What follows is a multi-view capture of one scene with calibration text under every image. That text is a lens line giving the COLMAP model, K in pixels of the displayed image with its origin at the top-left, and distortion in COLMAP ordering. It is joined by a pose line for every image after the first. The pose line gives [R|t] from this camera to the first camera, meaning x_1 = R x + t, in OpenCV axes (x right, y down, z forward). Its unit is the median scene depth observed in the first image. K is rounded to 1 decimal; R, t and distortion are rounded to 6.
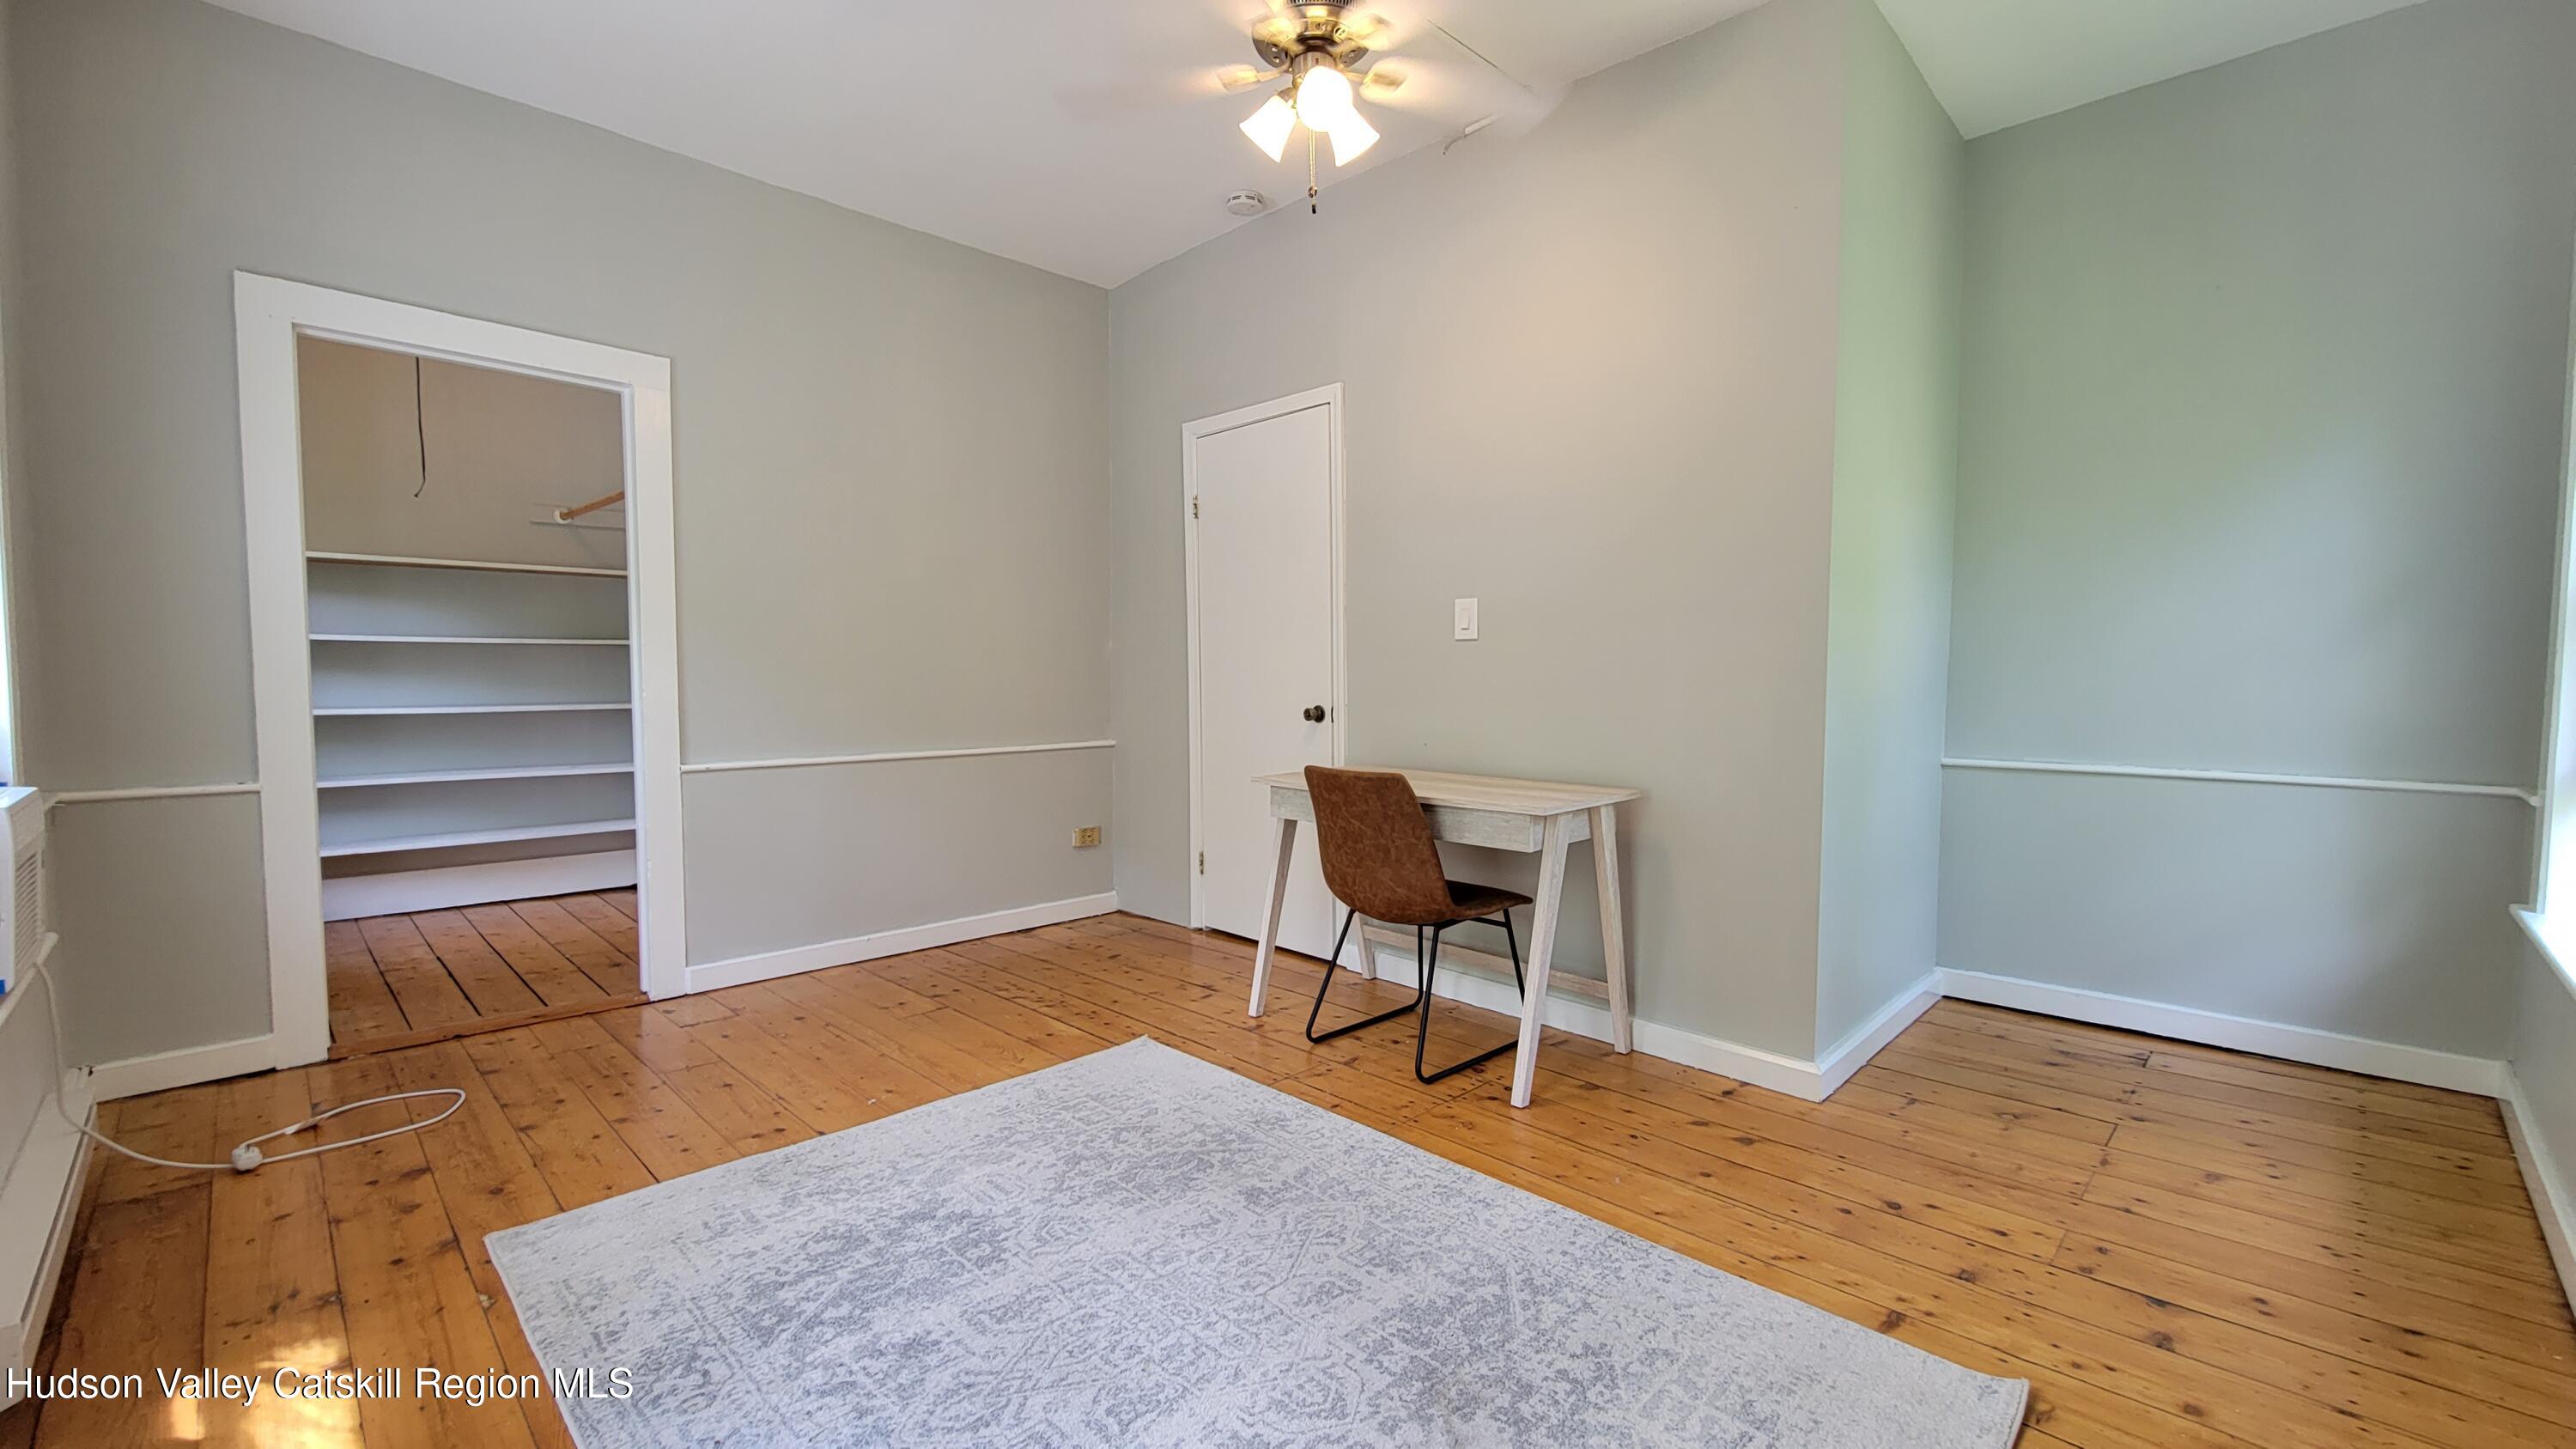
lens RADIAL K [[1064.8, 0, 1294.0], [0, 1064.8, 717.0], [0, 0, 1]] dist [0.000800, -0.002463]
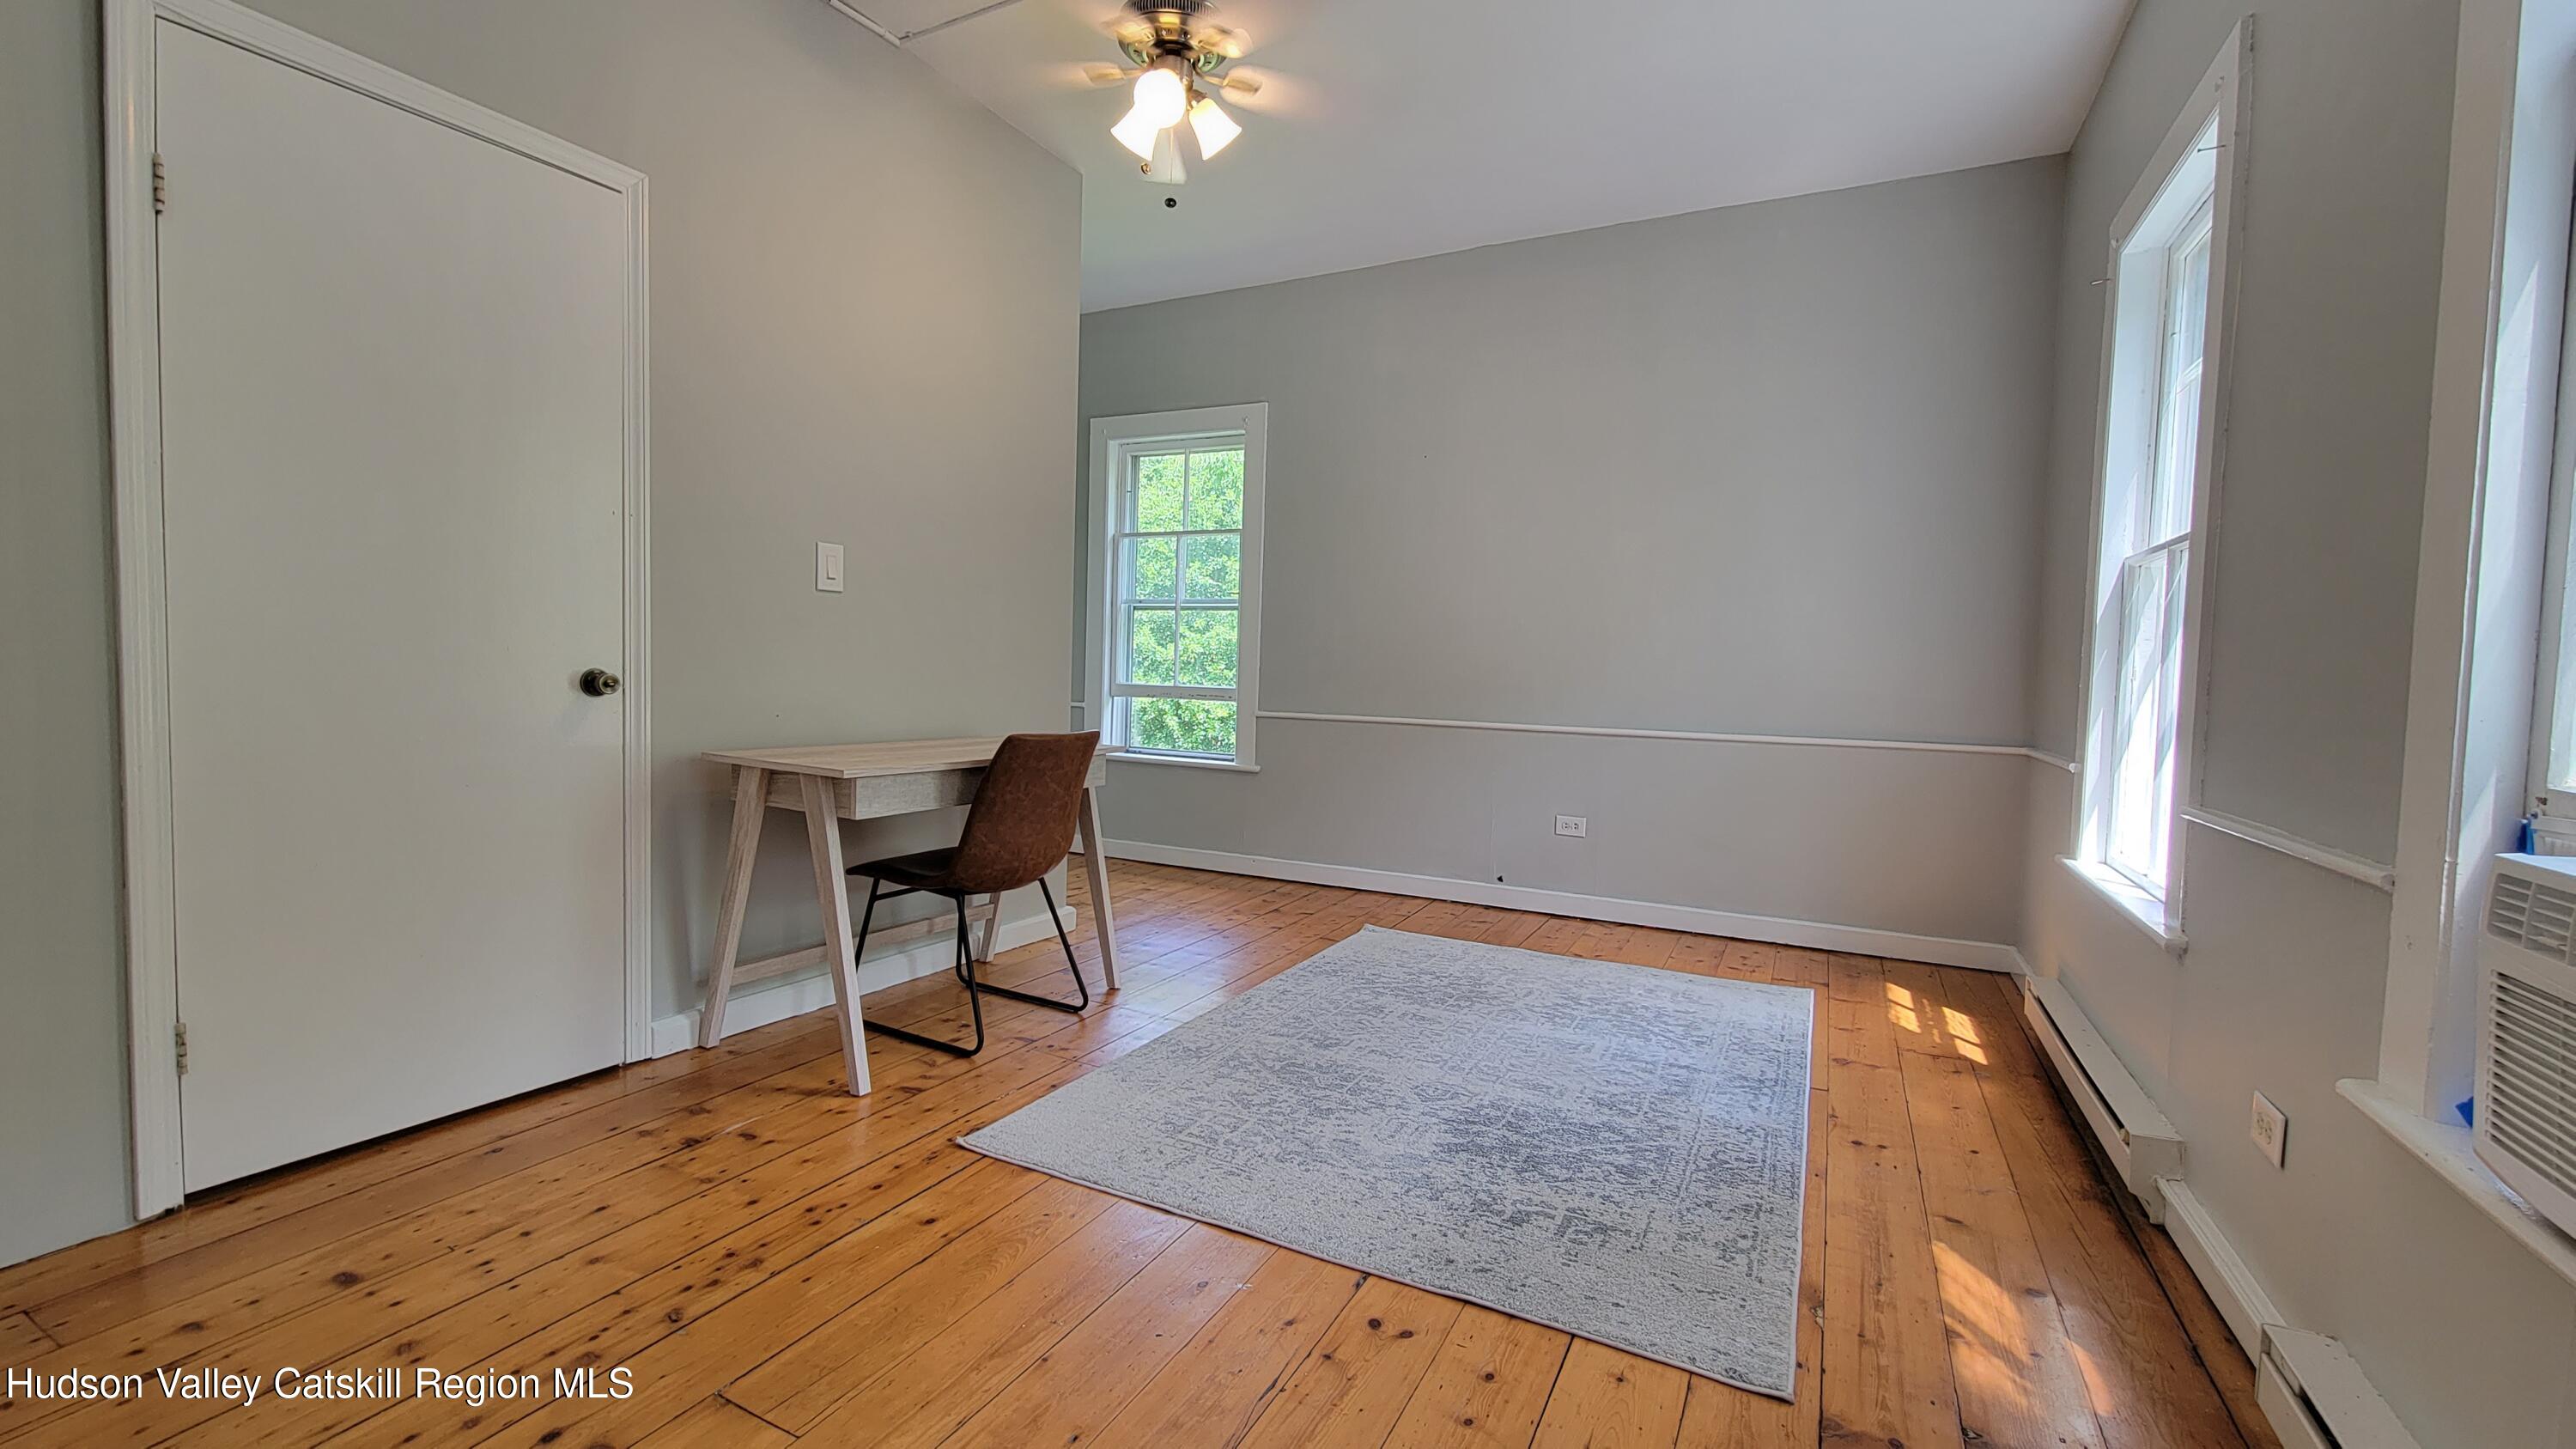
lens RADIAL K [[1064.8, 0, 1288.8], [0, 1064.8, 725.3], [0, 0, 1]] dist [0.000800, -0.002463]
pose [[-0.310267, -0.059051, 0.948814, -1.230690], [0.012382, 0.997733, 0.066144, -0.024642], [-0.950569, 0.032271, -0.308833, 1.435047]]
